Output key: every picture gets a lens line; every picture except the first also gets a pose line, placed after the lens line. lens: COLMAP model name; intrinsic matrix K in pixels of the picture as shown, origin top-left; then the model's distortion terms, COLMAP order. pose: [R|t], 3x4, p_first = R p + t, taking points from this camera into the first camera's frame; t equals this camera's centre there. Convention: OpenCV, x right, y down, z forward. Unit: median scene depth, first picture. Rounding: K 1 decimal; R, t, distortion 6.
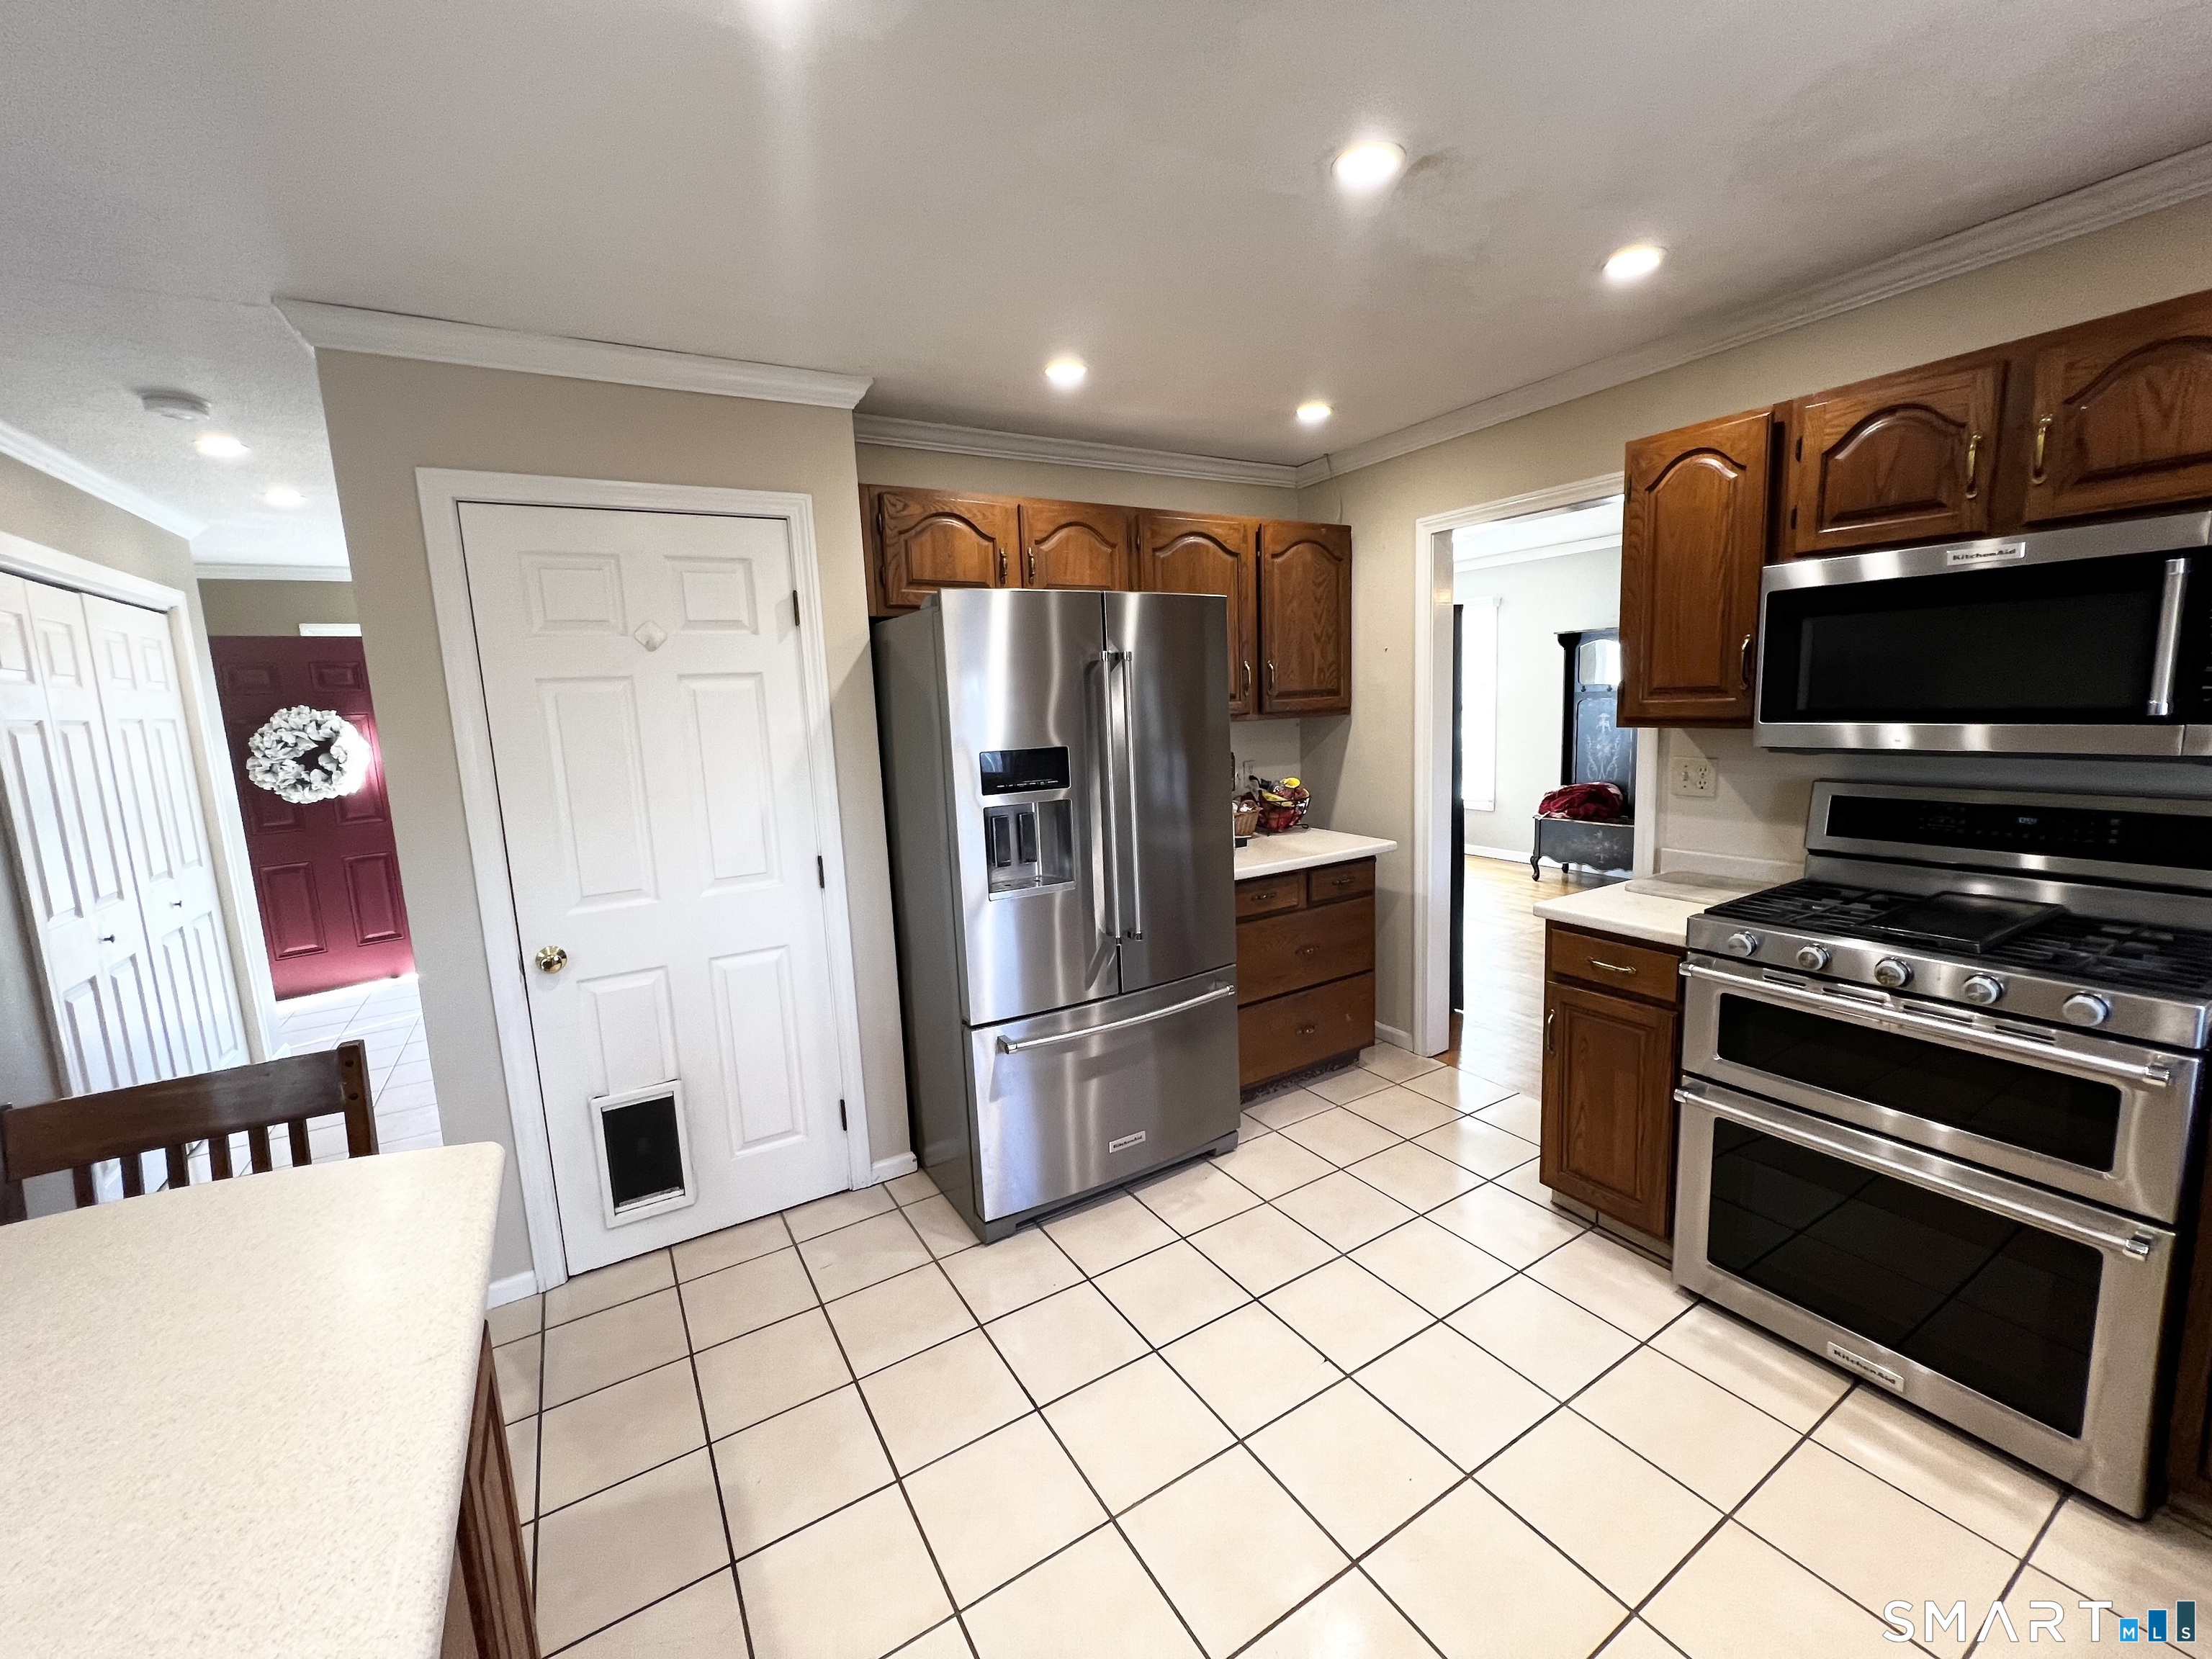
lens RADIAL K [[884.8, 0, 1102.1], [0, 884.8, 820.3], [0, 0, 1]] dist [-0.001223, 0.000069]
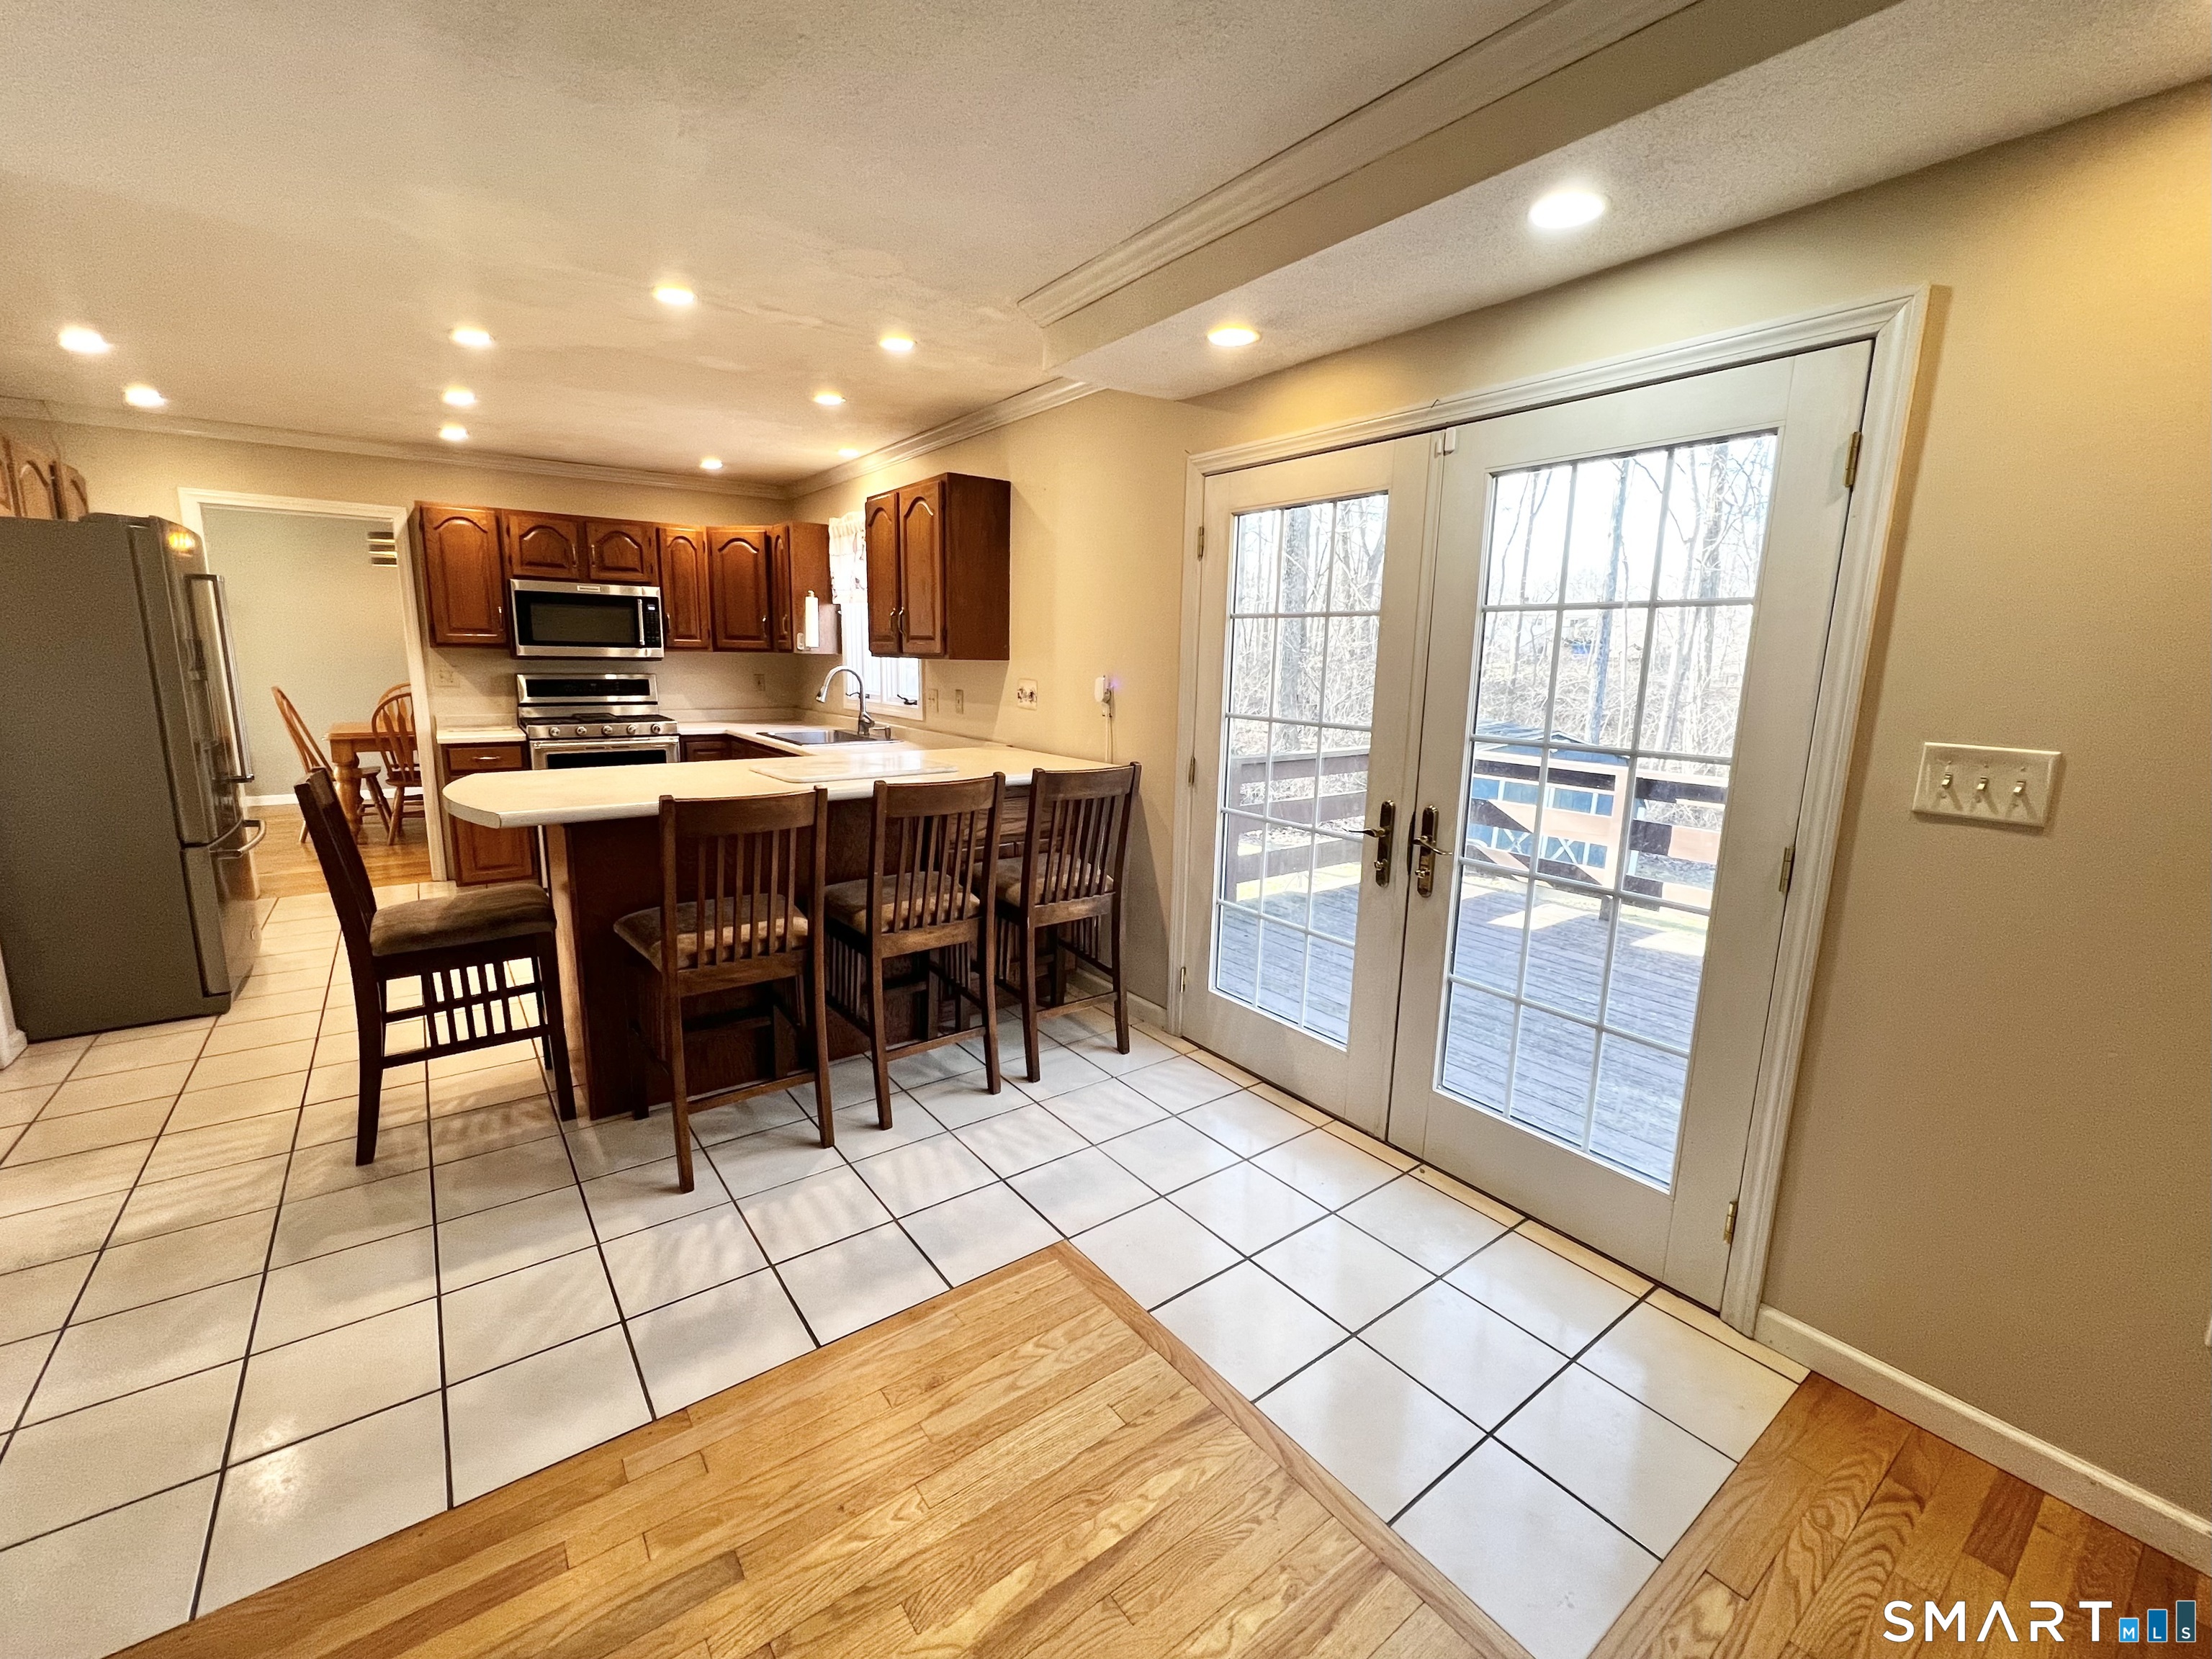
lens RADIAL K [[916.7, 0, 1111.0], [0, 916.7, 819.6], [0, 0, 1]] dist [-0.009911, 0.000046]
pose [[-0.101826, -0.133142, 0.985852, -1.948235], [0.123634, 0.981626, 0.145341, 0.194557], [-0.987090, 0.136685, -0.083494, -0.307563]]
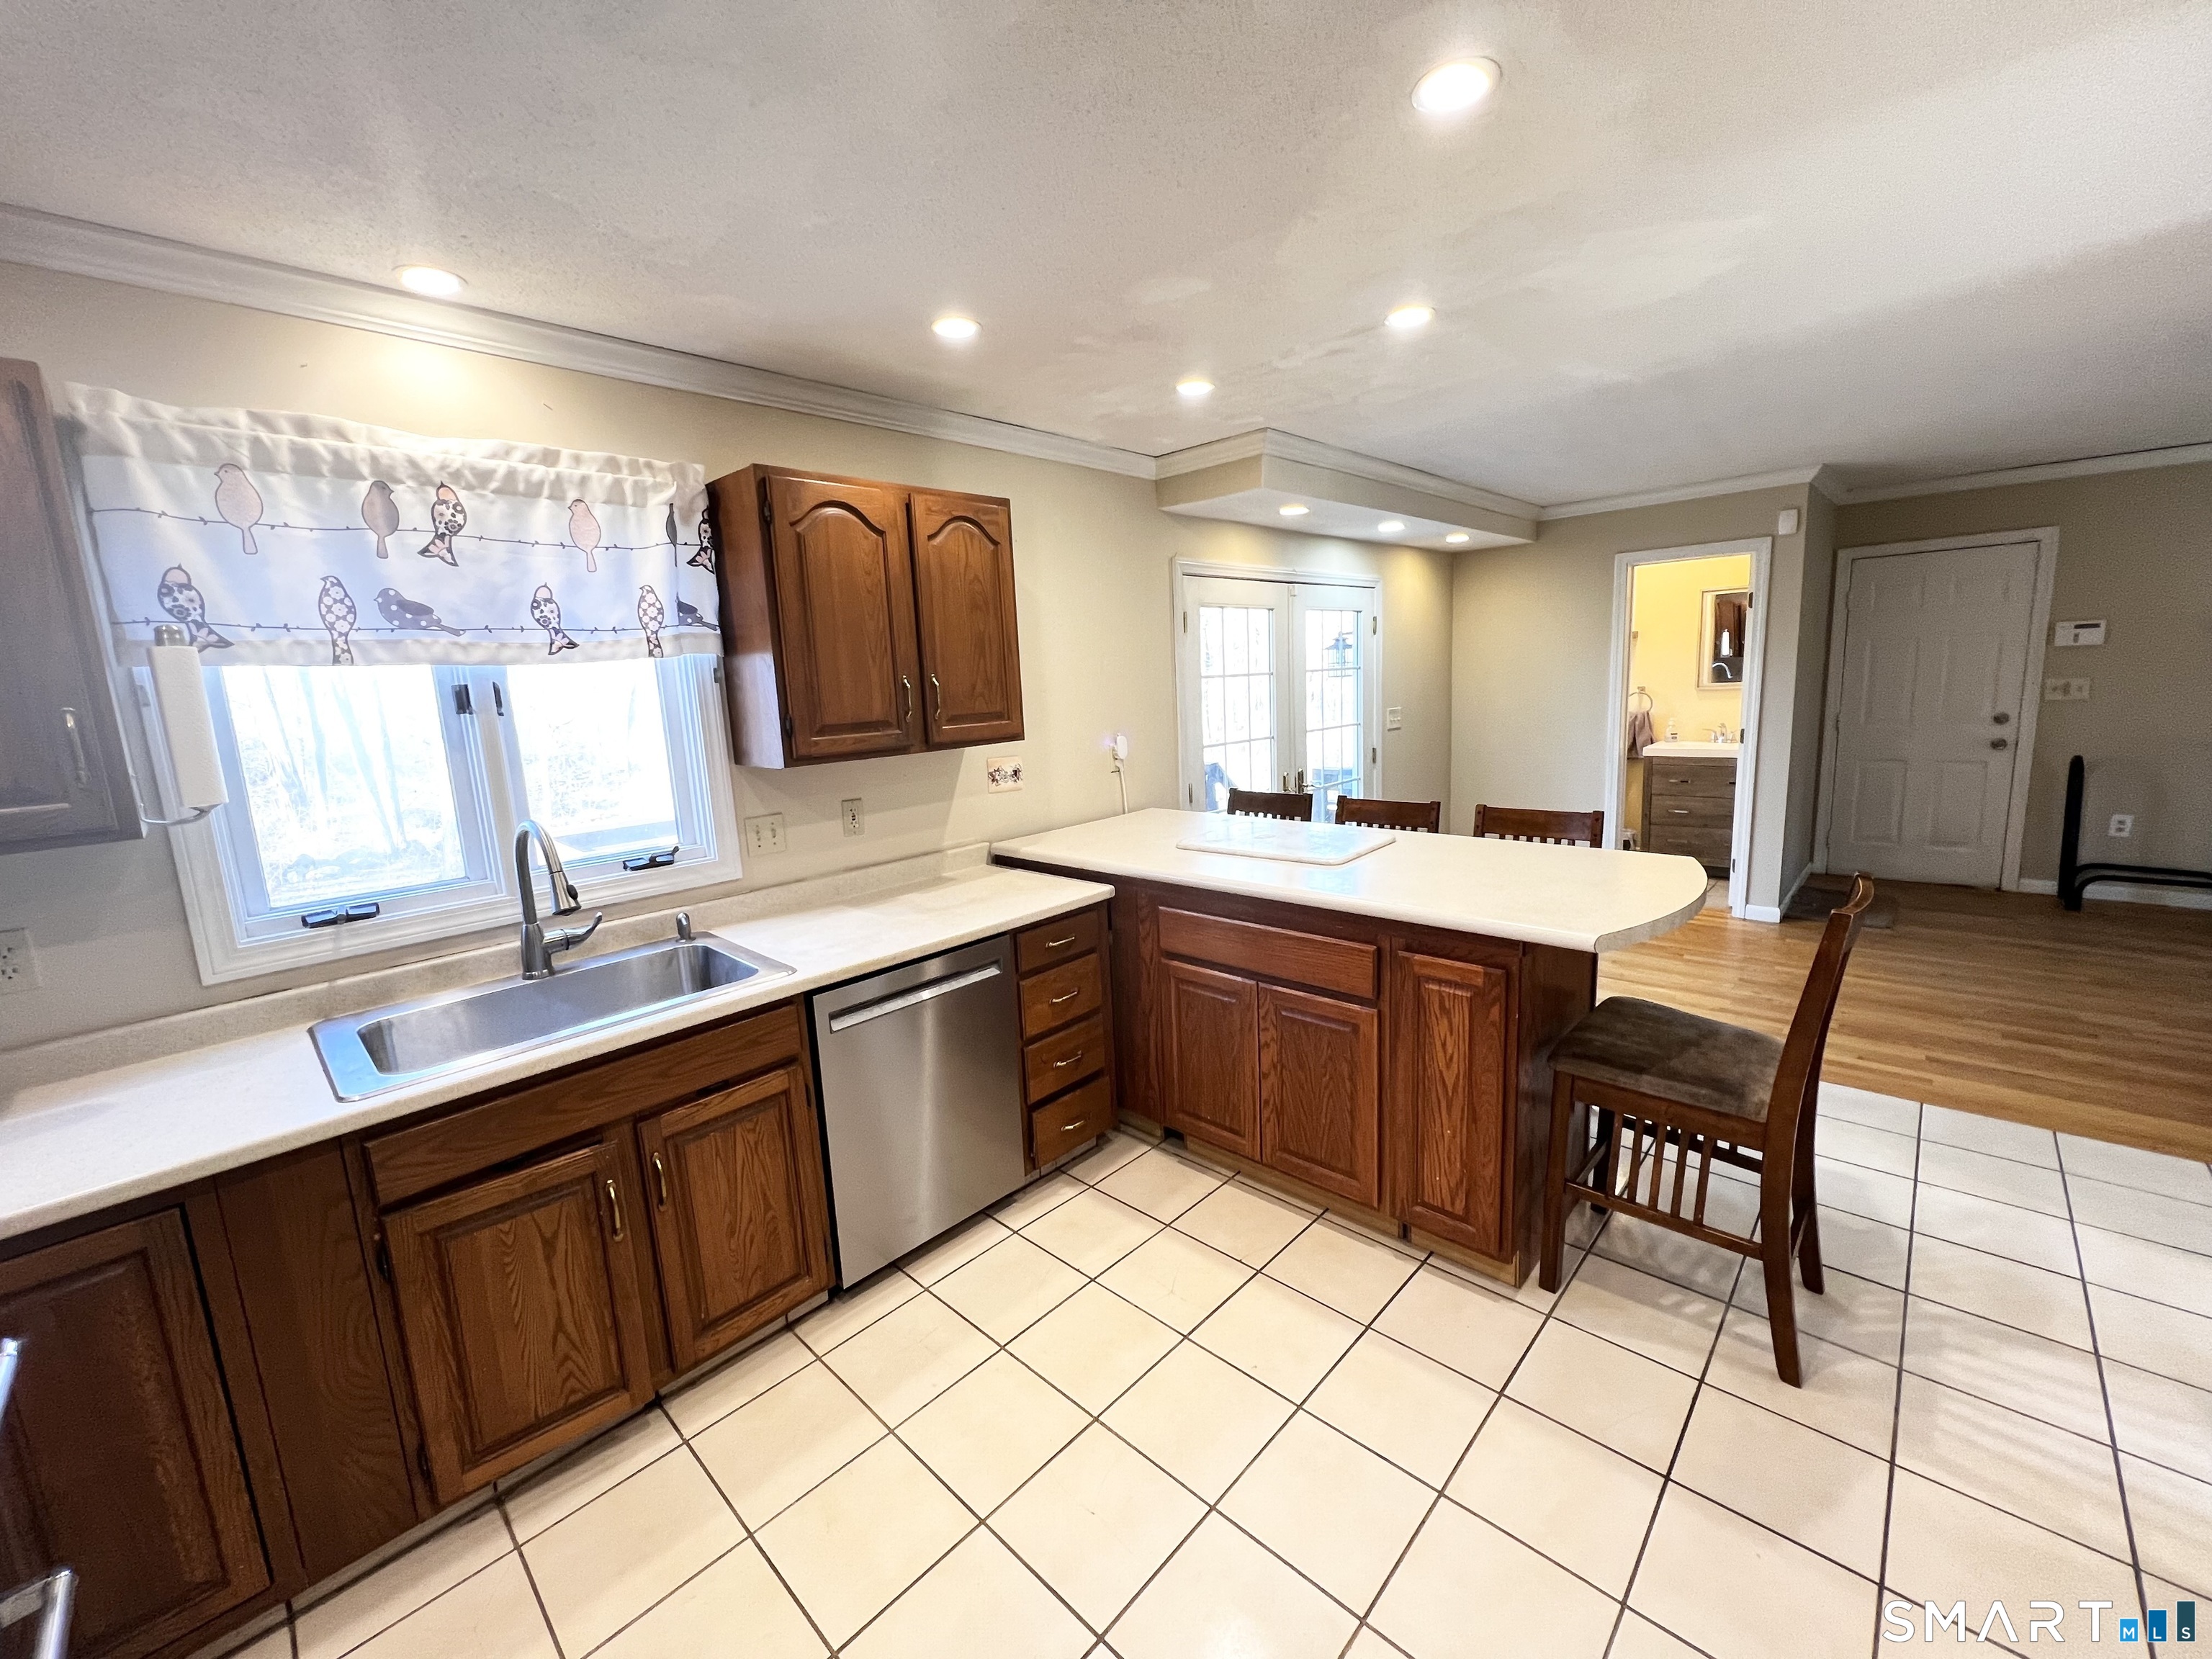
lens RADIAL K [[884.8, 0, 1102.1], [0, 884.8, 820.3], [0, 0, 1]] dist [-0.001223, 0.000069]
pose [[-0.961949, 0.135056, -0.237514, 0.300306], [0.057968, 0.950383, 0.305633, -0.211931], [0.267007, 0.280235, -0.922050, 1.237946]]
